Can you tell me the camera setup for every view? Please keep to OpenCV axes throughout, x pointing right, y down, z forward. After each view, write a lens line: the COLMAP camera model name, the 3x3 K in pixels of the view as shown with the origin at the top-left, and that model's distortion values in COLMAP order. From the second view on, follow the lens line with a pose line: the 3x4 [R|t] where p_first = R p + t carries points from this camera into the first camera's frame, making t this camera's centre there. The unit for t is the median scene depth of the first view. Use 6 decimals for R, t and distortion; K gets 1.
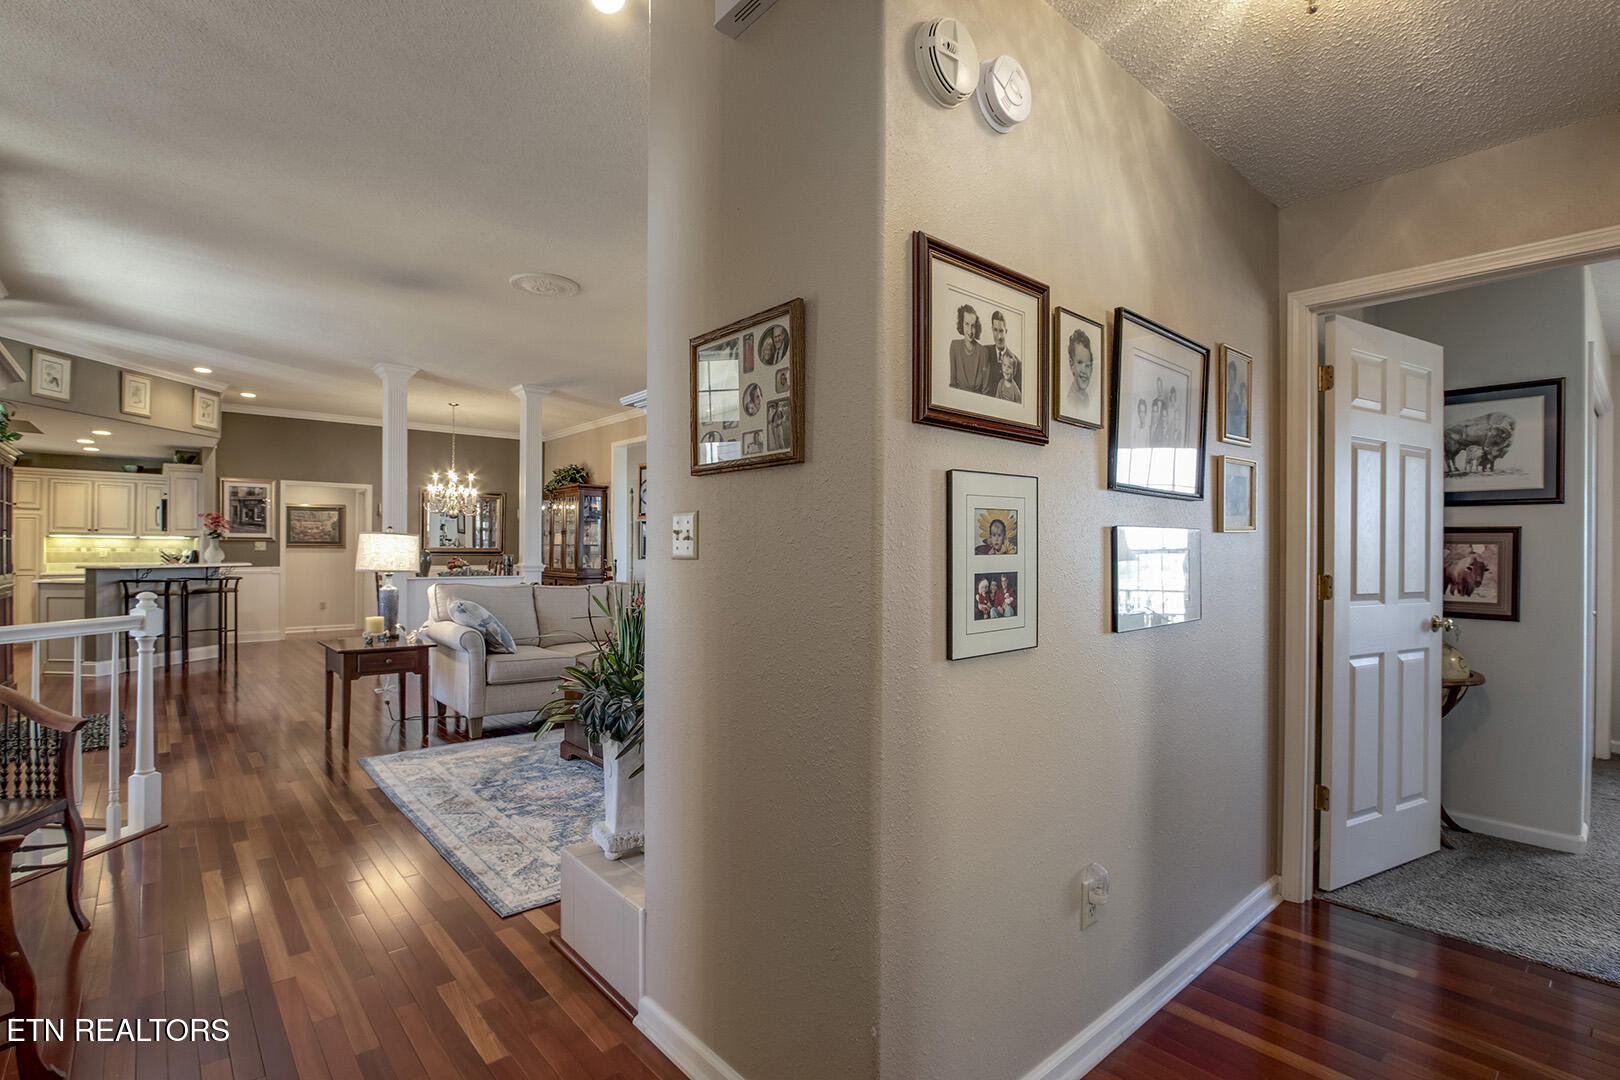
lens RADIAL K [[763.2, 0, 809.4], [0, 763.2, 553.4], [0, 0, 1]] dist [-0.028232, 0.005709]
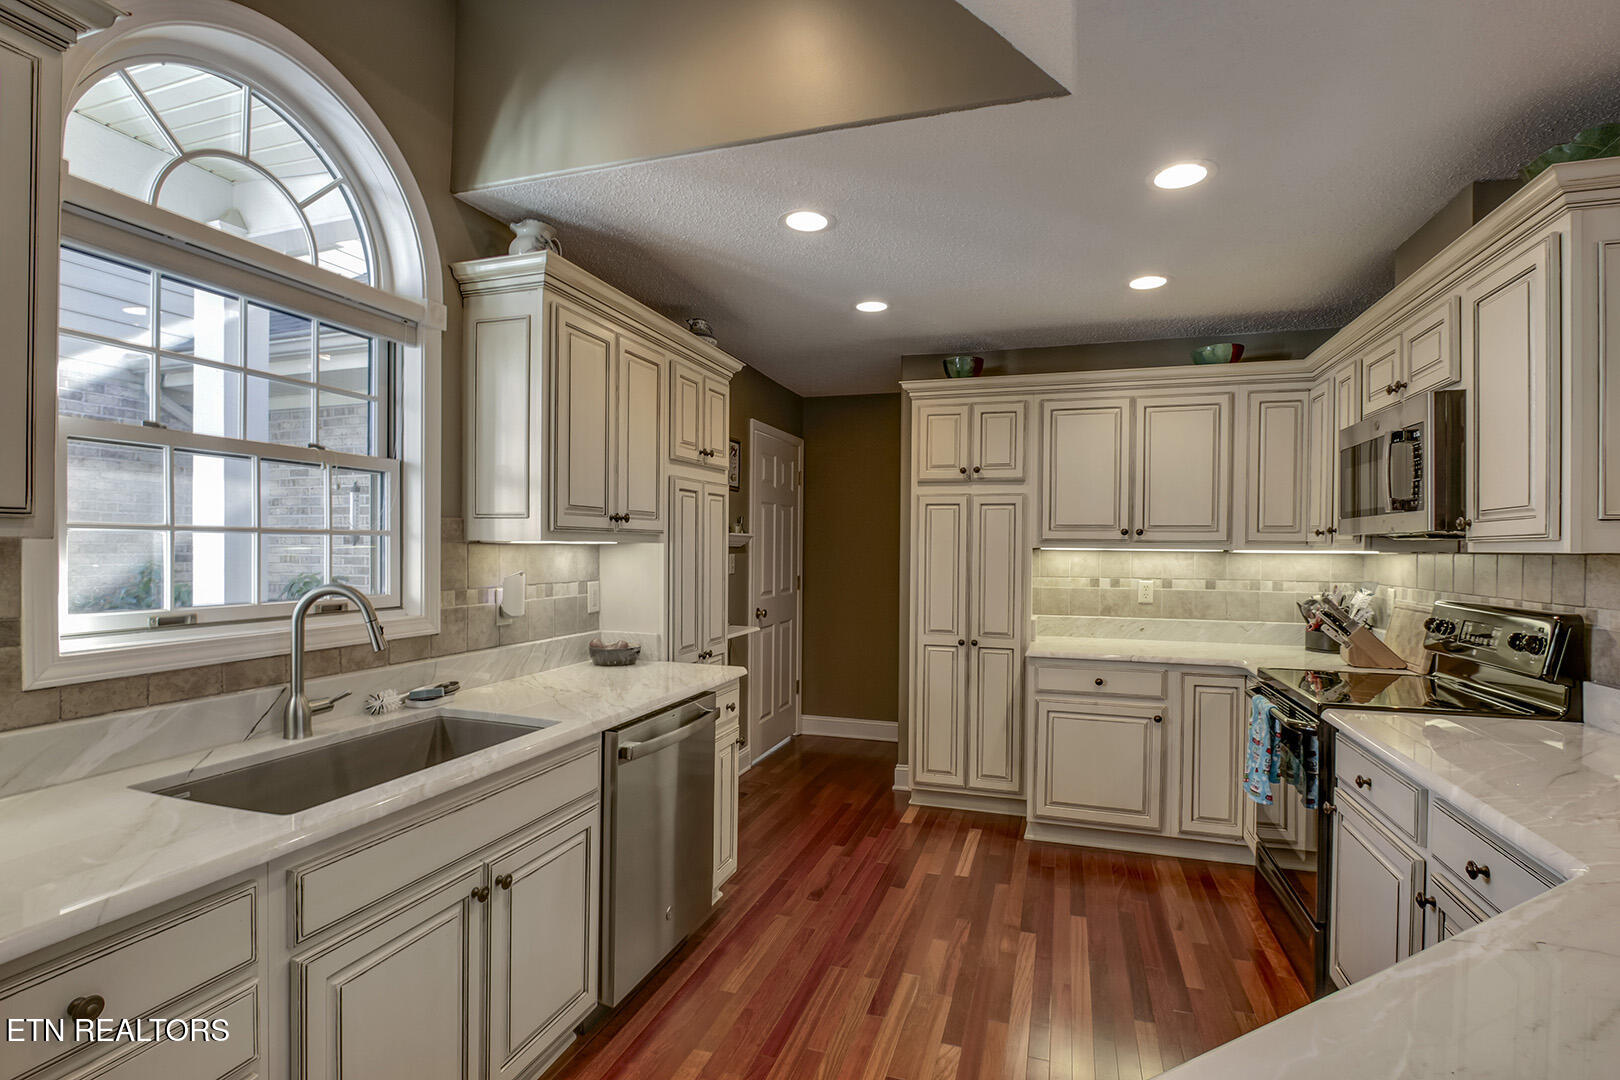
lens RADIAL K [[763.2, 0, 811.9], [0, 763.2, 552.6], [0, 0, 1]] dist [-0.028232, 0.005709]
pose [[0.509394, 0.003395, -0.860527, -0.752830], [-0.005076, 0.999987, 0.000940, -0.021865], [0.860519, 0.003889, 0.509404, 0.708001]]
